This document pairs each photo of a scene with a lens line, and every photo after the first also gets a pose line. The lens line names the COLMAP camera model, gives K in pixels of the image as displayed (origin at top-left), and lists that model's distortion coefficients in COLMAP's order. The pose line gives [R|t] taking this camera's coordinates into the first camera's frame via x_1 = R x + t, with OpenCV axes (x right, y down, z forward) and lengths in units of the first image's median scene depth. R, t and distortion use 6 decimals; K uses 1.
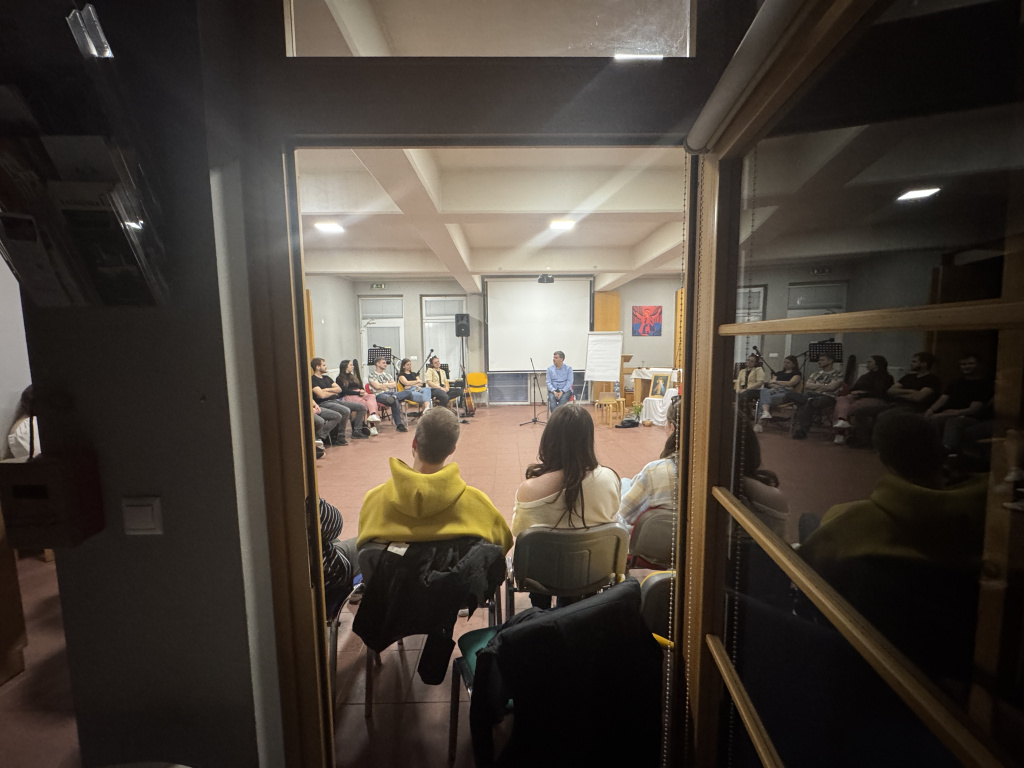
lens RADIAL K [[409.4, 0, 511.0], [0, 409.4, 383.4], [0, 0, 1]] dist [-0.000739, 0.000184]
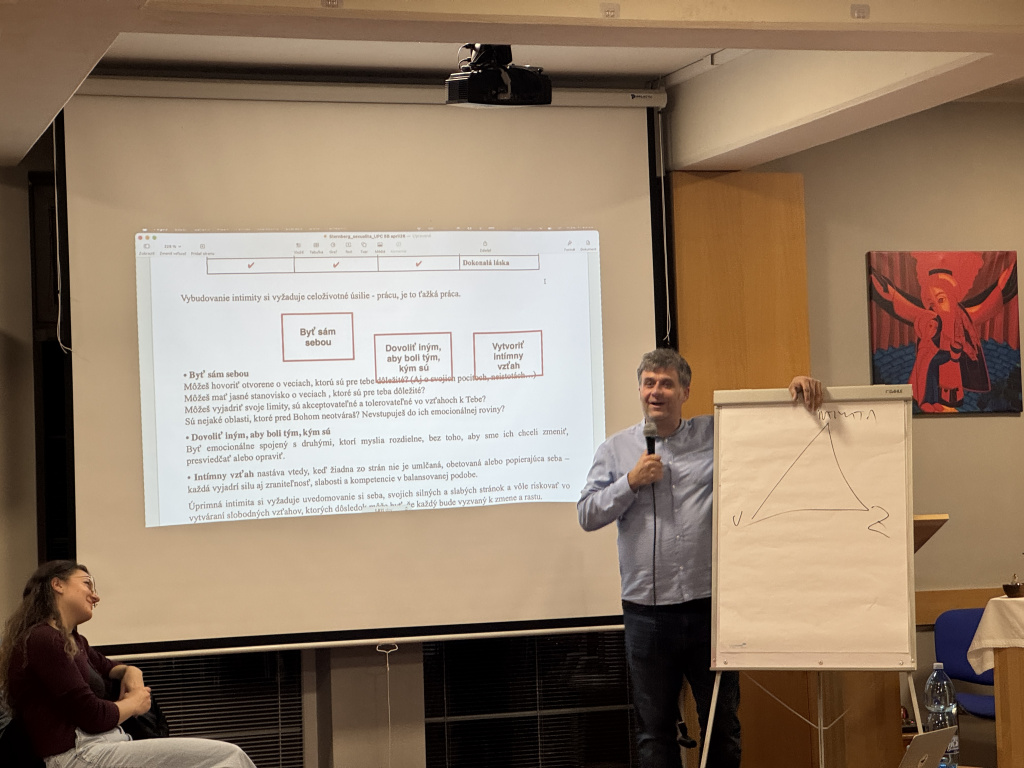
lens RADIAL K [[2303.7, 0, 508.6], [0, 2303.7, 383.6], [0, 0, 1]] dist [0.031355, 3.222553]
pose [[0.952992, -0.008158, 0.302885, -0.186232], [0.052709, 0.988859, -0.139209, 0.002718], [-0.298375, 0.148630, 0.942805, 0.103968]]
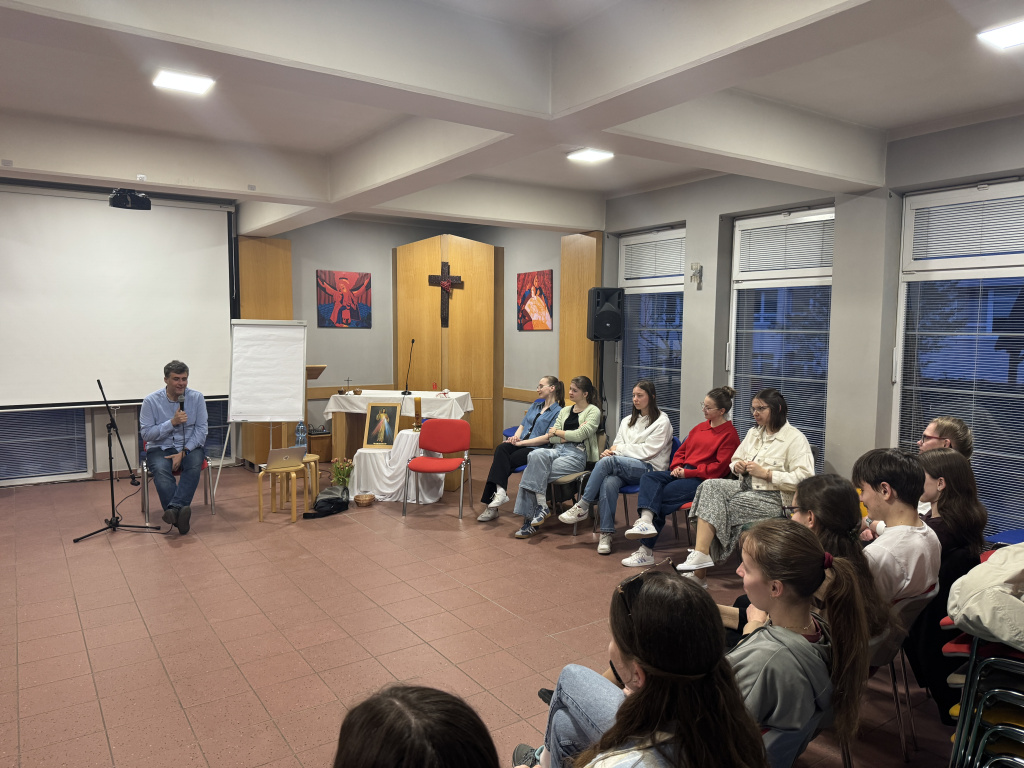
lens RADIAL K [[716.0, 0, 512.0], [0, 716.0, 384.0], [0, 0, 1]] dist [0.155149, -0.270401]
pose [[0.831650, -0.028197, 0.554583, -0.014177], [0.038620, 0.999229, -0.007111, -0.031274], [-0.553955, 0.027332, 0.832098, 0.109906]]
